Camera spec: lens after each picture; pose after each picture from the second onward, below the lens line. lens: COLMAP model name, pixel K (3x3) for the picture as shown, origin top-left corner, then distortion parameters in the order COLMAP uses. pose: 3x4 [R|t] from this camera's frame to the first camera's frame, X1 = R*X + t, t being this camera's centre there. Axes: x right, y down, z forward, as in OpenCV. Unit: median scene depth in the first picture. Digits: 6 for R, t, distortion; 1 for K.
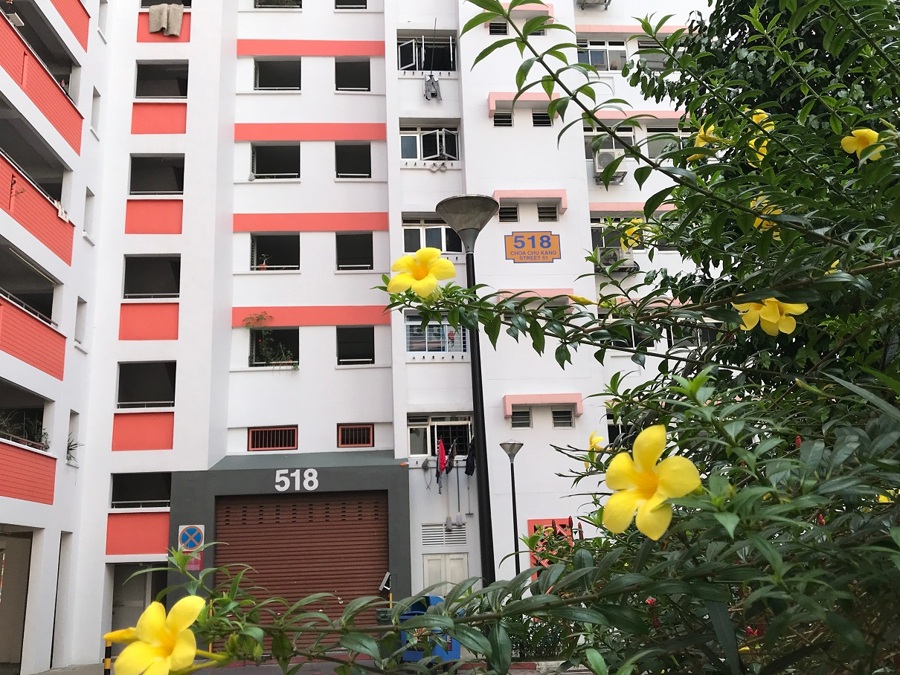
lens RADIAL K [[902.1, 0, 456.4], [0, 902.1, 352.2], [0, 0, 1]] dist [-0.005568, 0.000000]
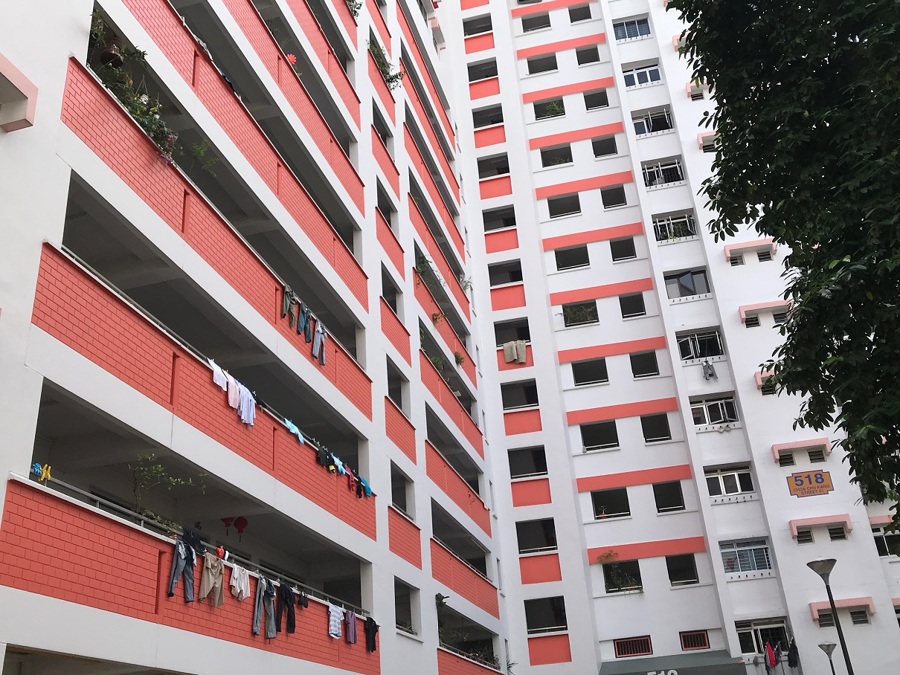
lens RADIAL K [[902.1, 0, 444.6], [0, 902.1, 335.0], [0, 0, 1]] dist [-0.005568, 0.000000]
pose [[0.958850, -0.149010, -0.241667, -0.076408], [0.094960, 0.970496, -0.221630, -0.084035], [0.267561, 0.189561, 0.944710, -0.431424]]
